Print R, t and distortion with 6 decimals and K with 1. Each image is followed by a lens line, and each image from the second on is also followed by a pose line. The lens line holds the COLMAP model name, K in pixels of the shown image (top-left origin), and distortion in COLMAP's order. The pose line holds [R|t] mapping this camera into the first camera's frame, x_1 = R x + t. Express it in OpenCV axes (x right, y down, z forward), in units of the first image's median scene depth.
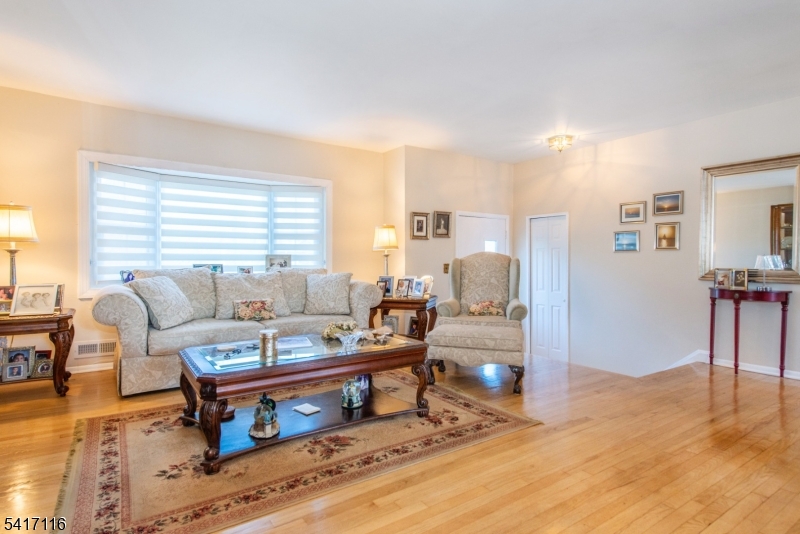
lens RADIAL K [[415.6, 0, 400.0], [0, 415.6, 267.0], [0, 0, 1]] dist [-0.001517, -0.000420]
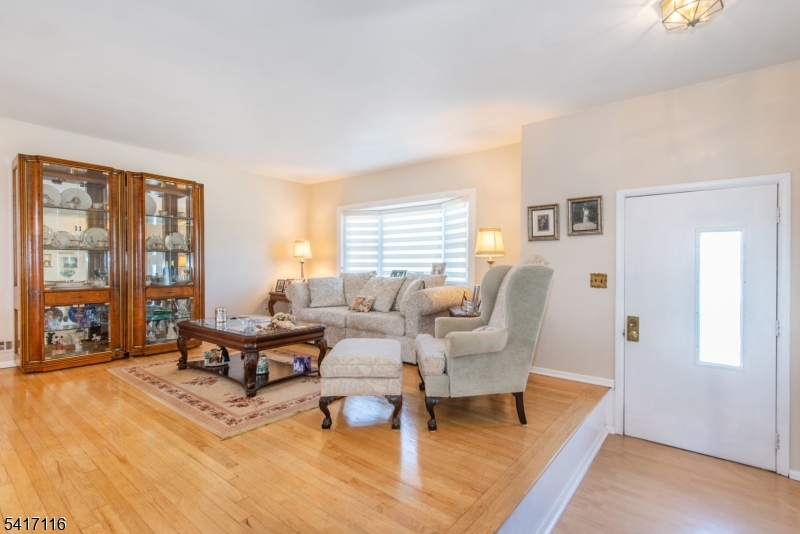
lens RADIAL K [[380.9, 0, 416.2], [0, 380.9, 269.3], [0, 0, 1]] dist [-0.000581, -0.001013]
pose [[0.316249, 0.010672, -0.948616, 0.742019], [-0.014436, 0.999875, 0.006436, -0.016865], [0.948567, 0.011659, 0.316363, 0.644978]]
